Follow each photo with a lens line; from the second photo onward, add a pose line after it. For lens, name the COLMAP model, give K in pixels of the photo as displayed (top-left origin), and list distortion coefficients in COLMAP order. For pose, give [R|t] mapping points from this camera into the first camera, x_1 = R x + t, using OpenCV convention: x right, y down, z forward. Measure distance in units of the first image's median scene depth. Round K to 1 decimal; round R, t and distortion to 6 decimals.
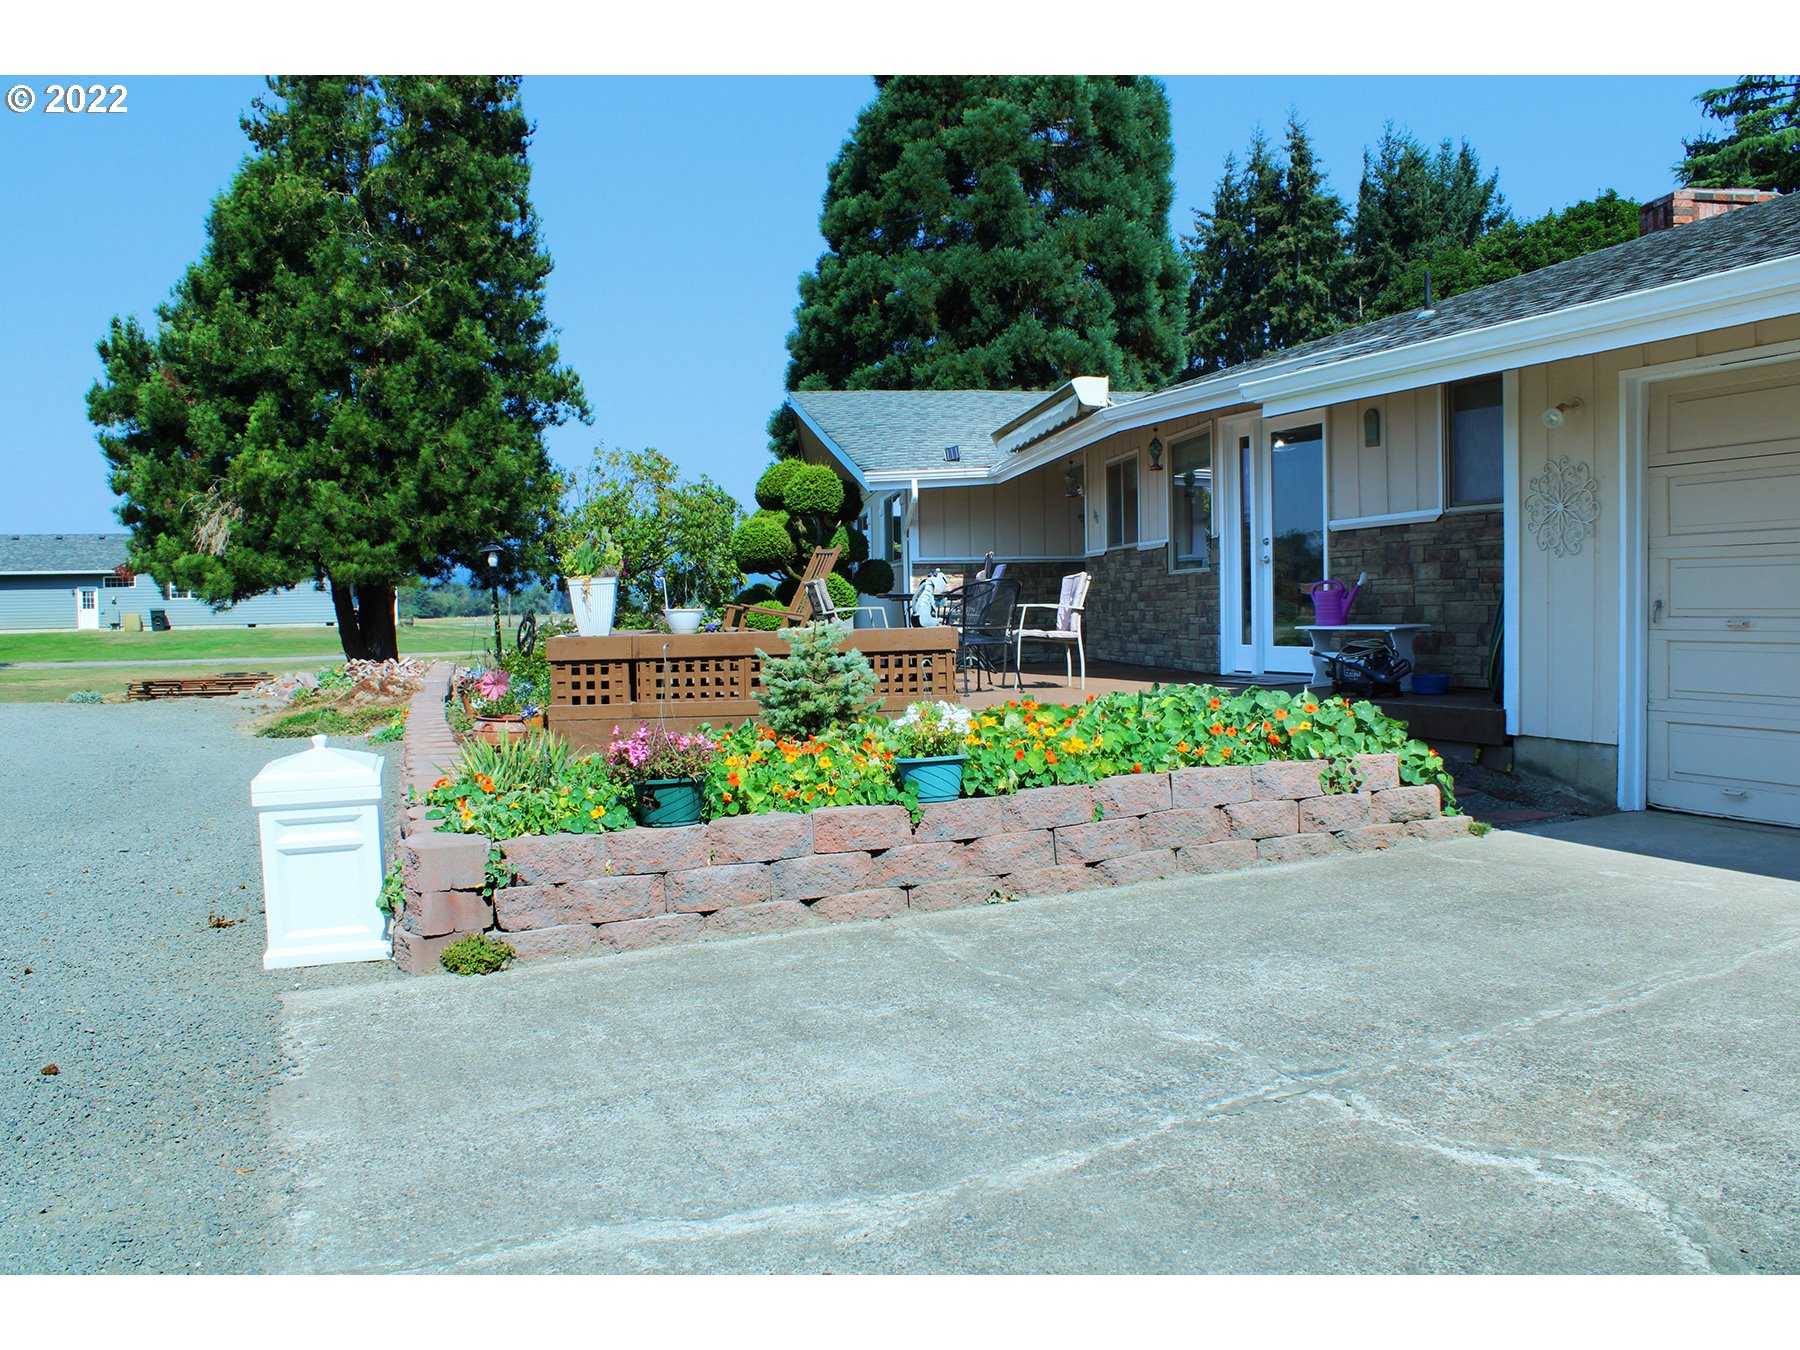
lens RADIAL K [[1504.9, 0, 900.9], [0, 1504.9, 671.6], [0, 0, 1]] dist [-0.133294, 0.070658]
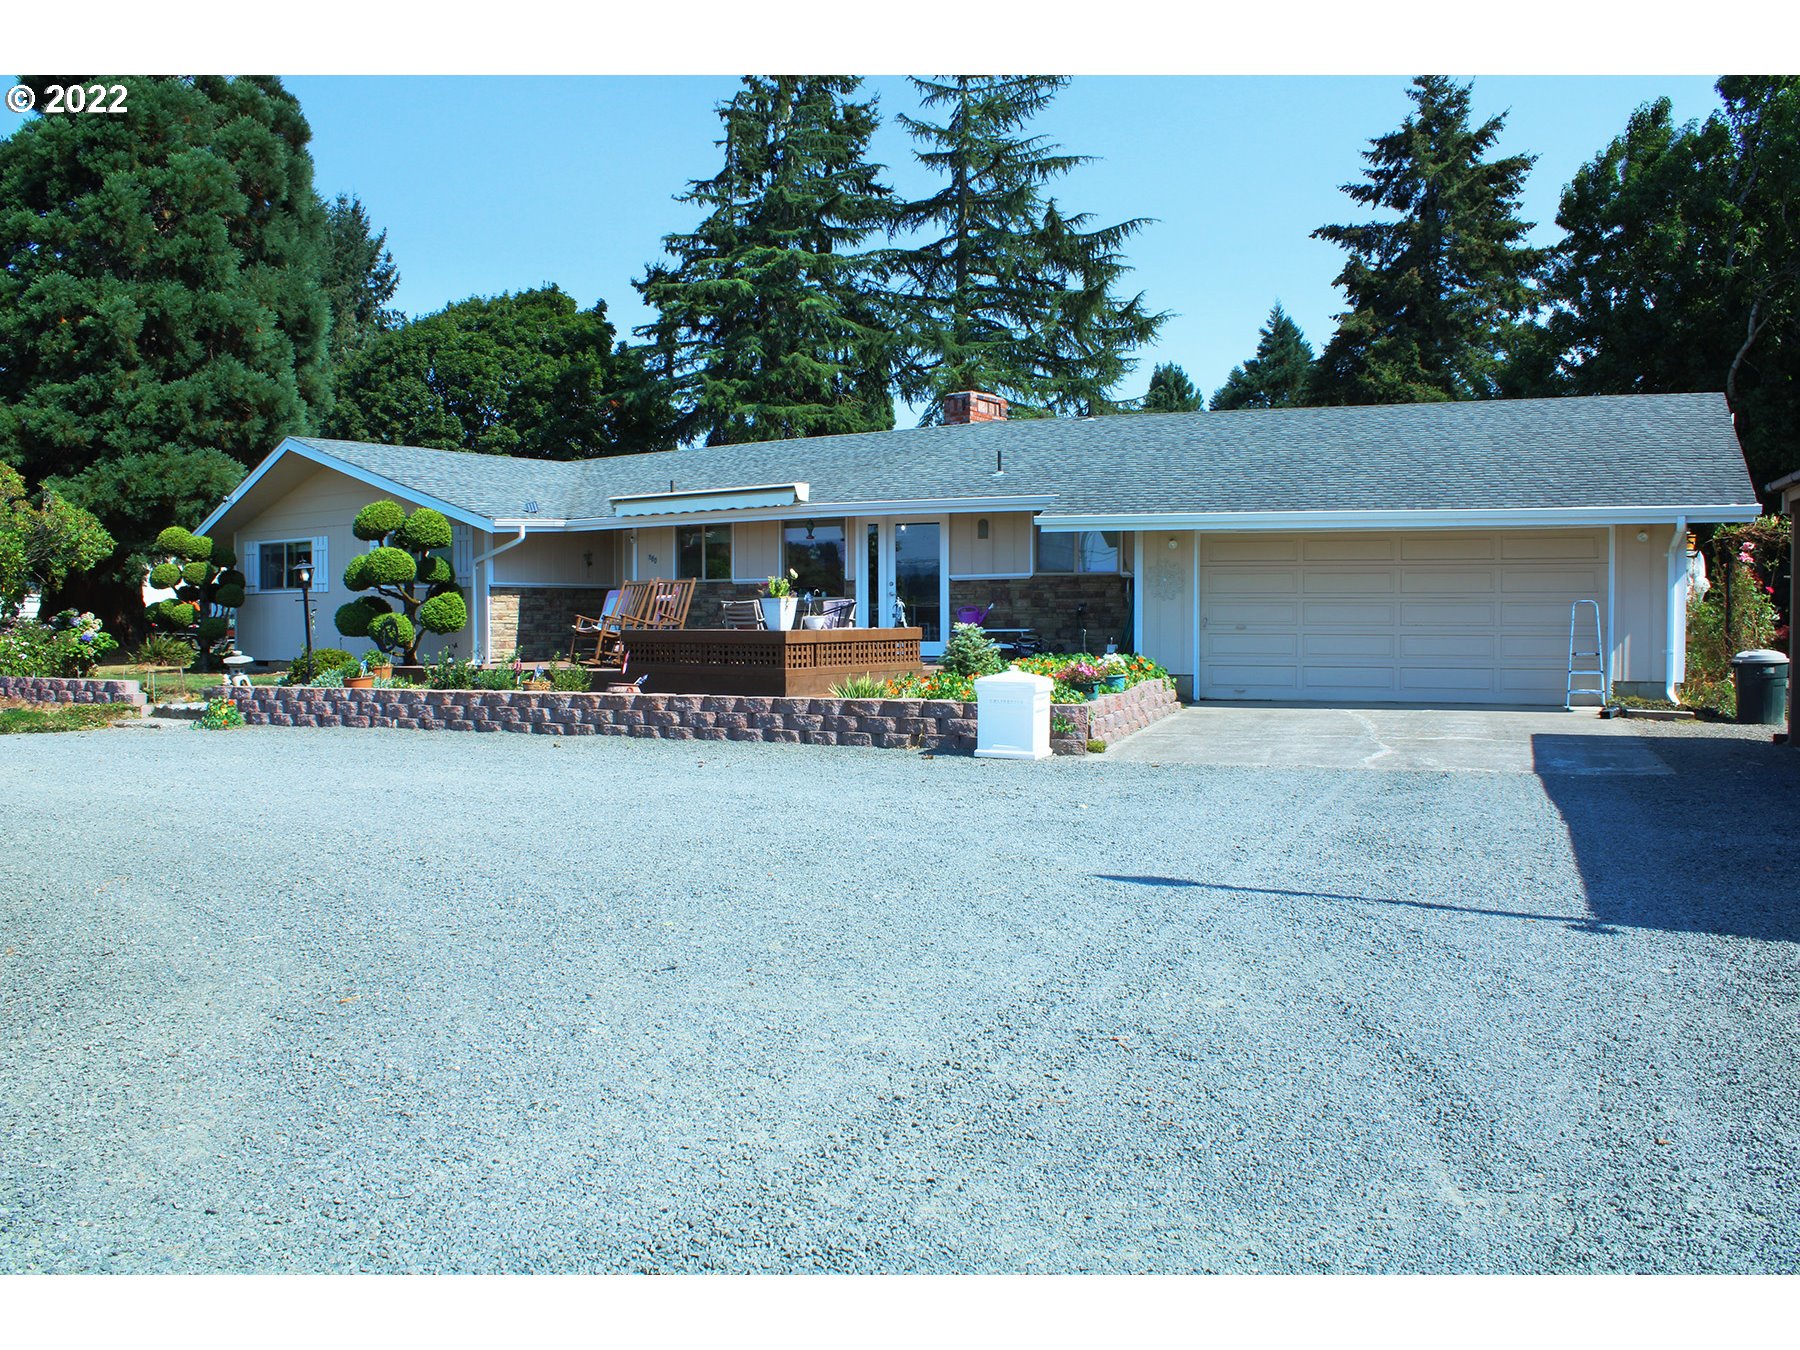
lens RADIAL K [[1504.9, 0, 902.1], [0, 1504.9, 685.7], [0, 0, 1]] dist [-0.133294, 0.070658]
pose [[0.691294, -0.012844, 0.722459, -0.347078], [0.019462, 0.999810, -0.000848, 0.012326], [-0.722311, 0.014647, 0.691413, -0.087543]]
